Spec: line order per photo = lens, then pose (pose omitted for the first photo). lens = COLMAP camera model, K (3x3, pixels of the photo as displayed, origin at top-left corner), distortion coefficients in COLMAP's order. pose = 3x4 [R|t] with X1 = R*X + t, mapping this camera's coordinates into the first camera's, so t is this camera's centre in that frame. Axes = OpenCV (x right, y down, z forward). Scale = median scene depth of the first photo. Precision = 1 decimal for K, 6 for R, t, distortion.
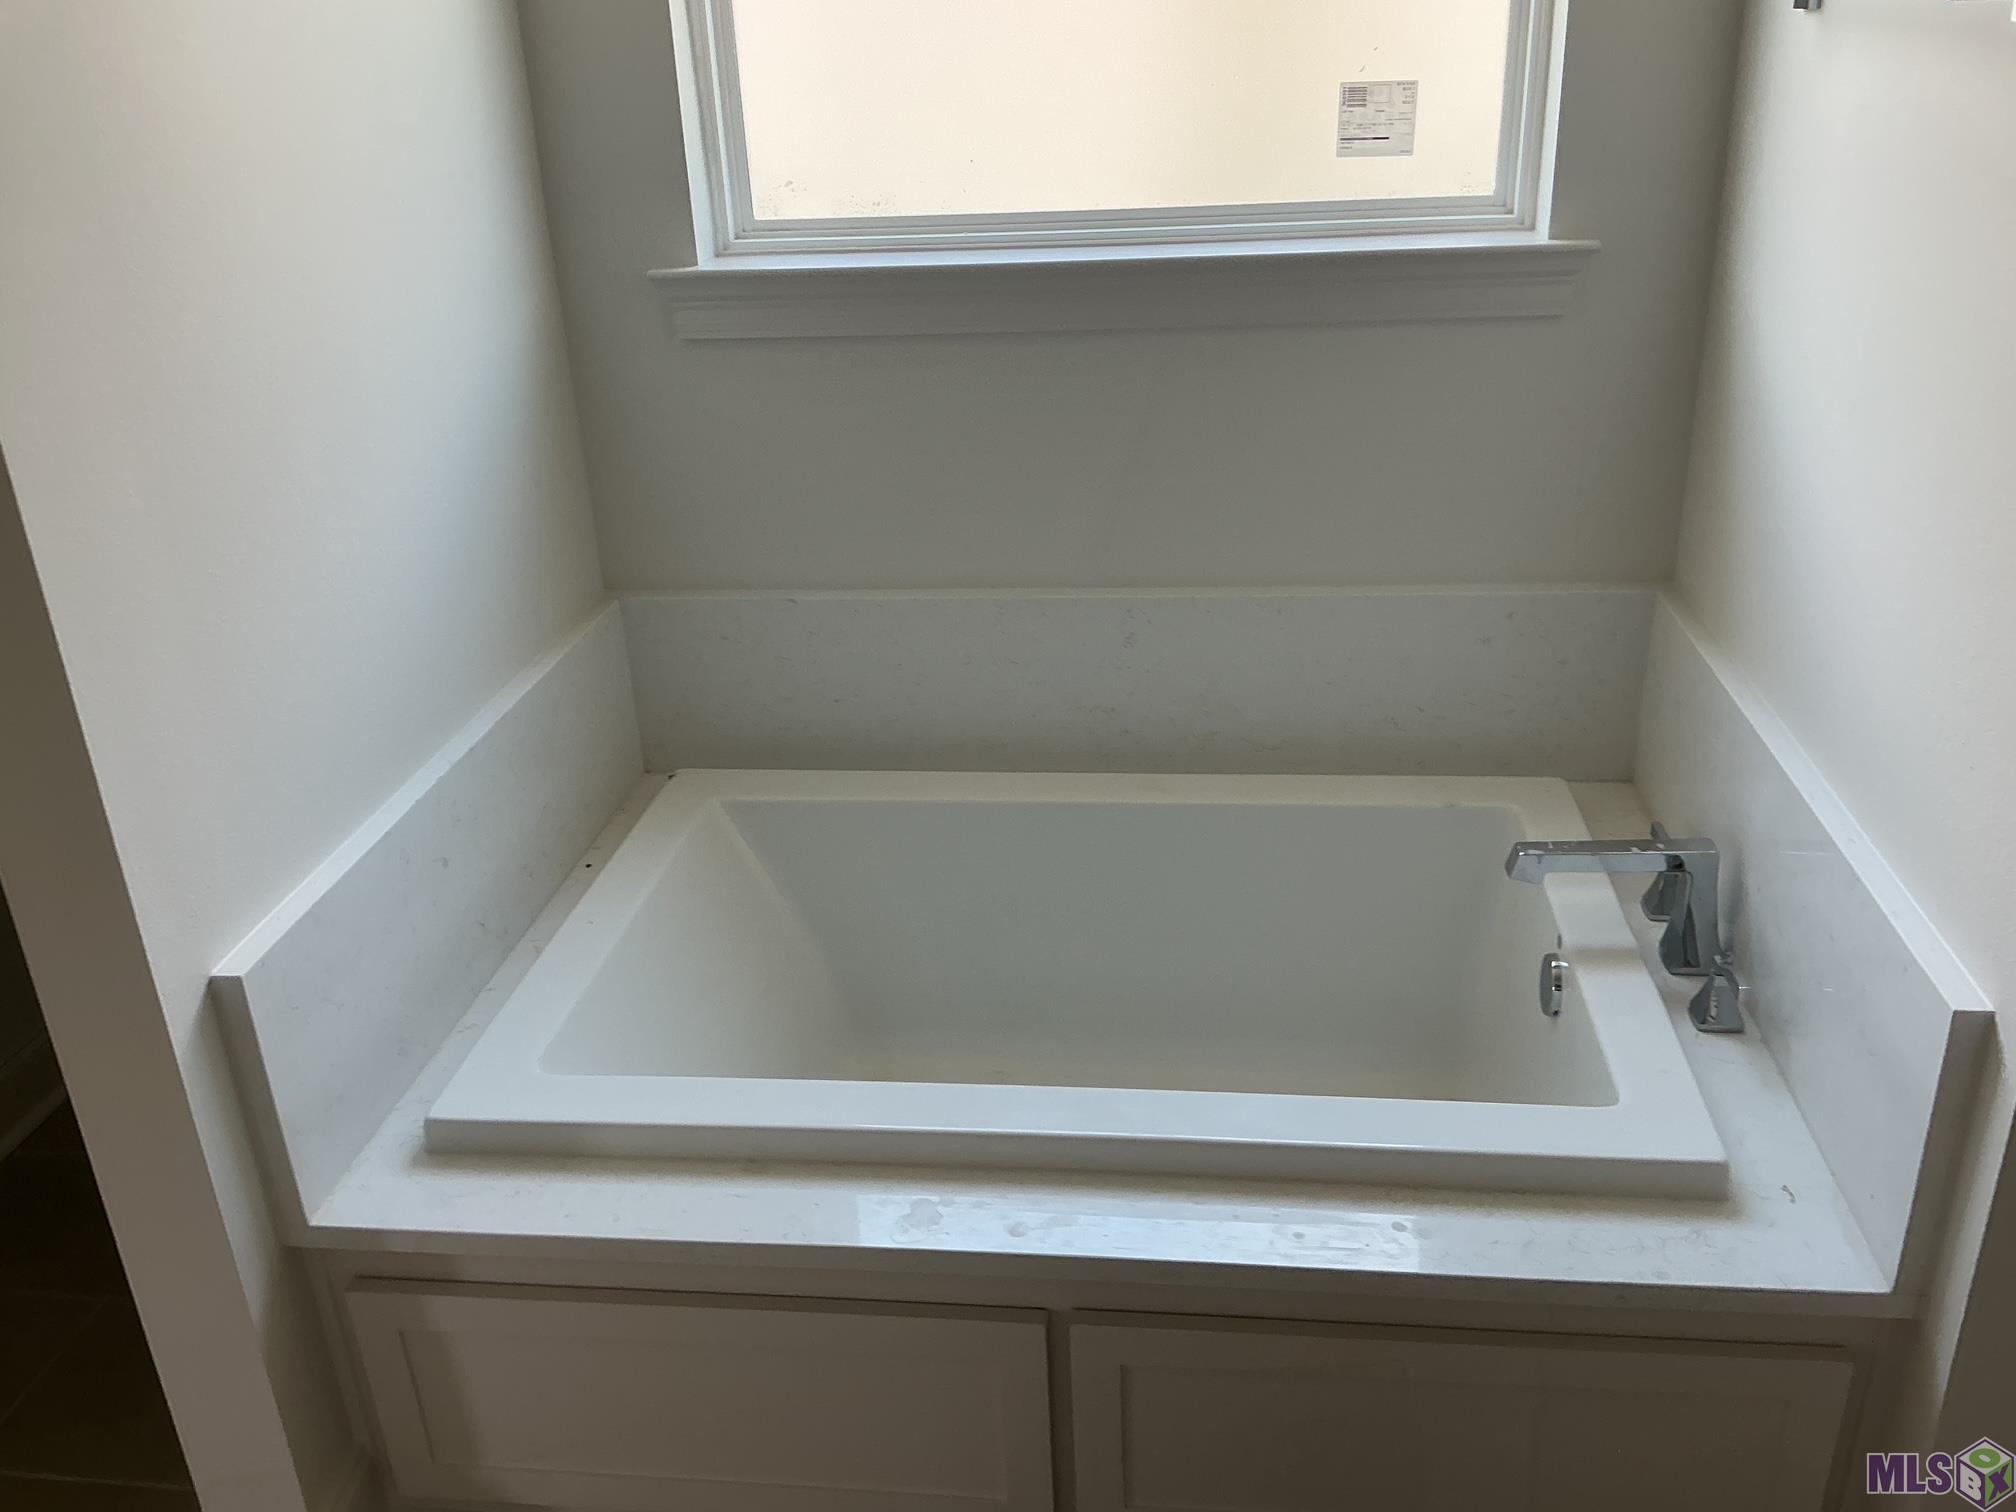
lens RADIAL K [[1703.2, 0, 1010.5], [0, 1703.2, 751.6], [0, 0, 1]] dist [0.133486, -0.267572]
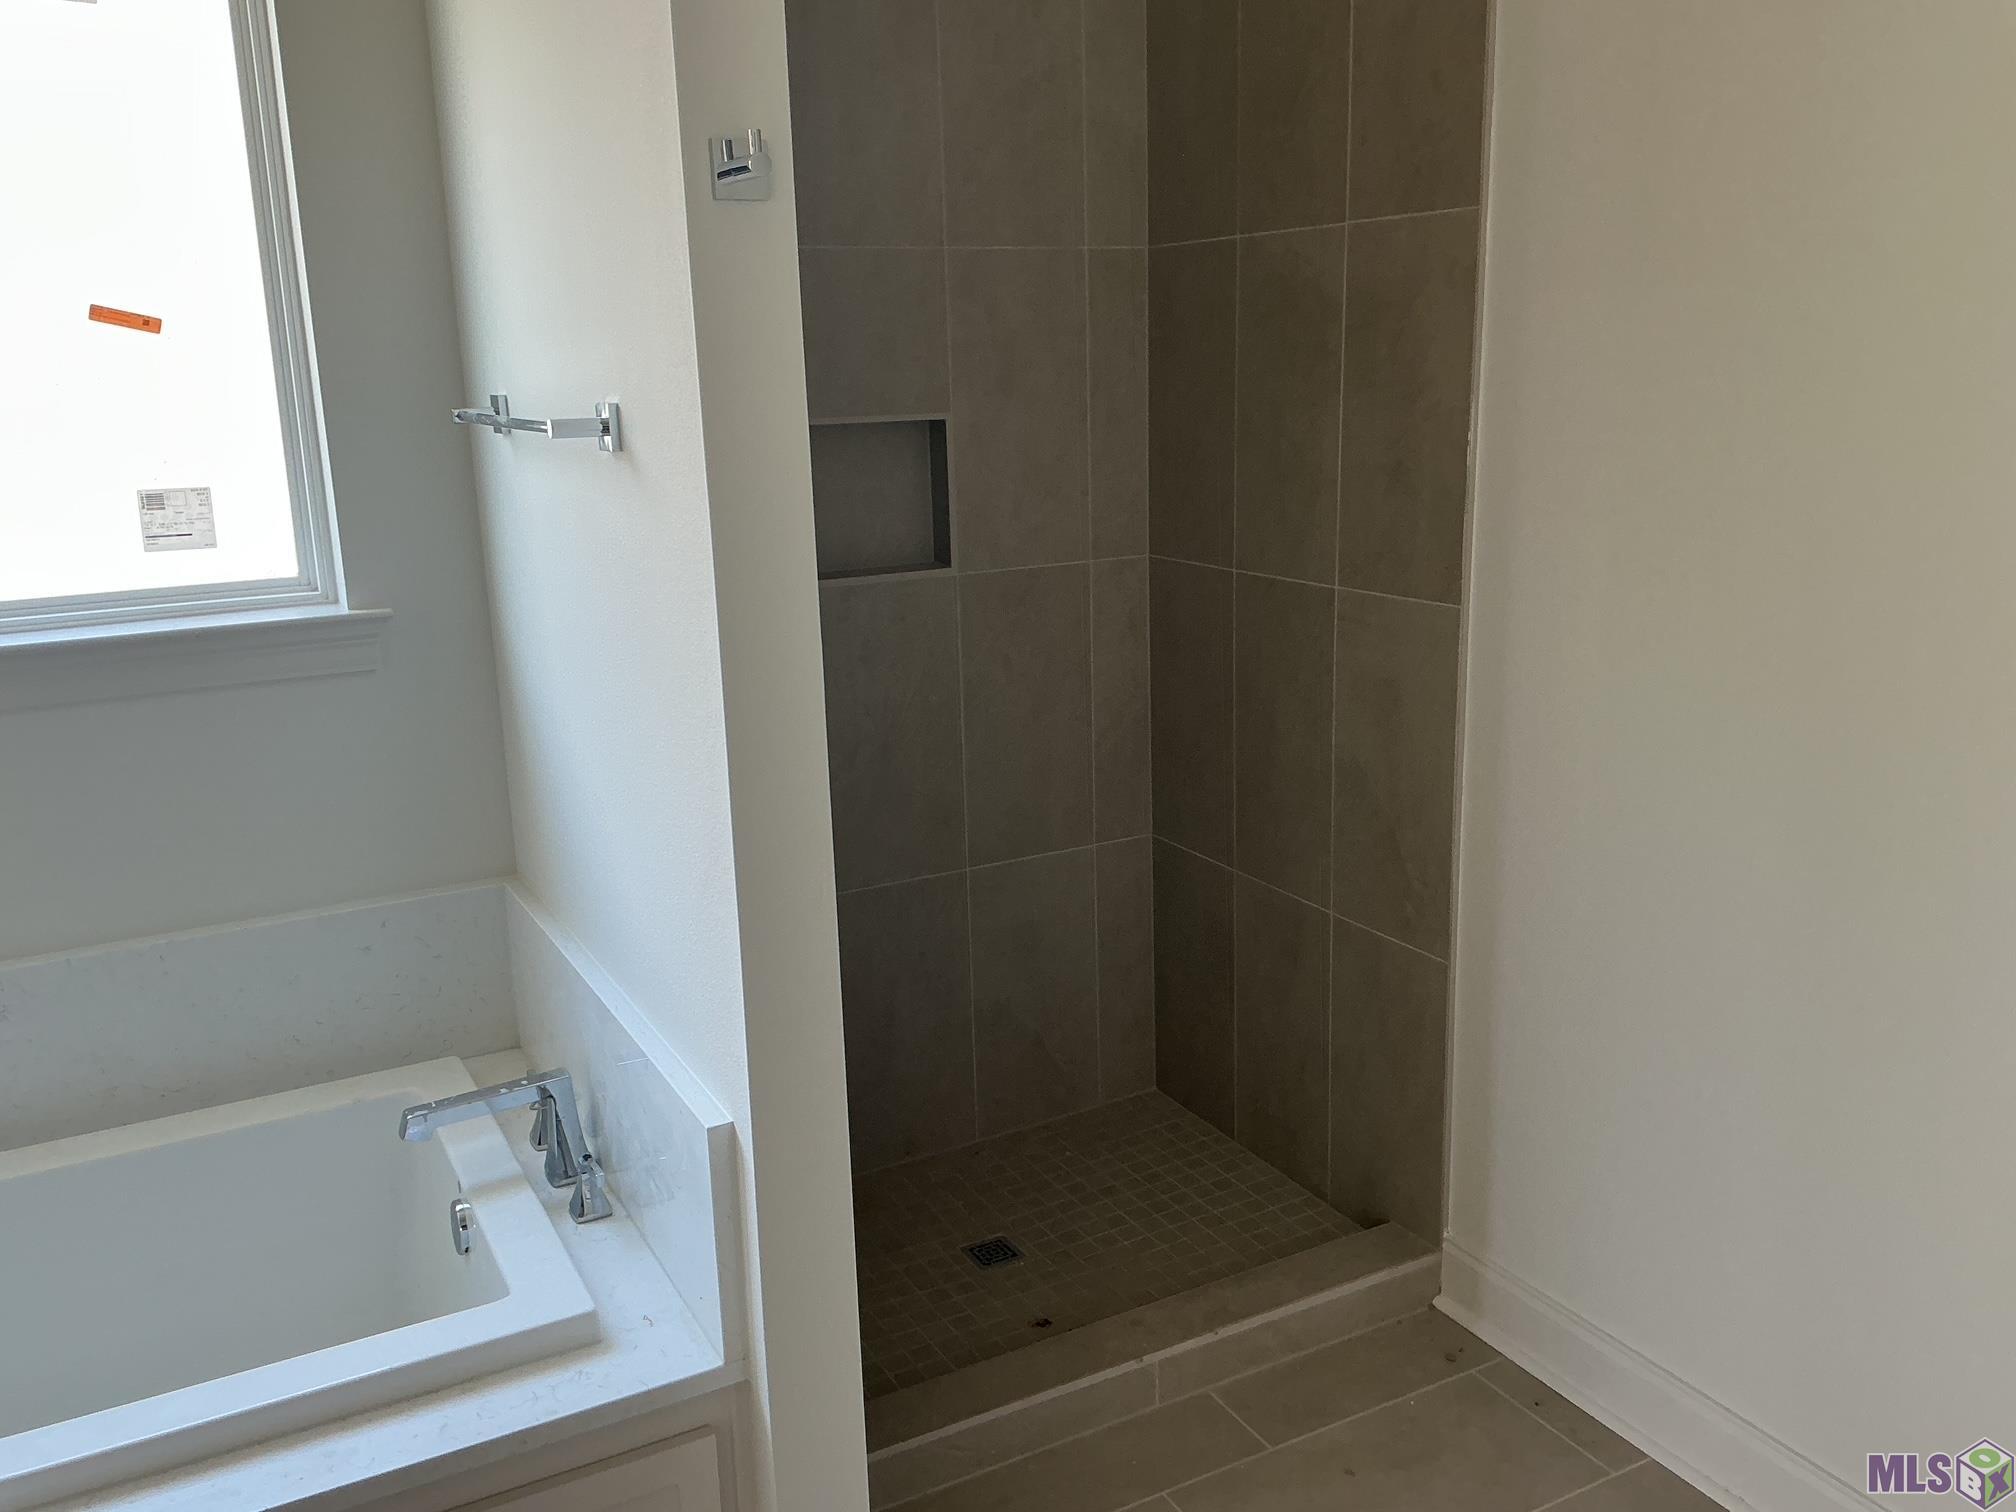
lens RADIAL K [[1703.2, 0, 1010.5], [0, 1703.2, 751.6], [0, 0, 1]] dist [0.133486, -0.267572]
pose [[0.822400, -0.117801, 0.556580, 0.010536], [0.225789, 0.965562, -0.129263, 0.057552], [-0.522185, 0.231976, 0.820677, -0.201361]]
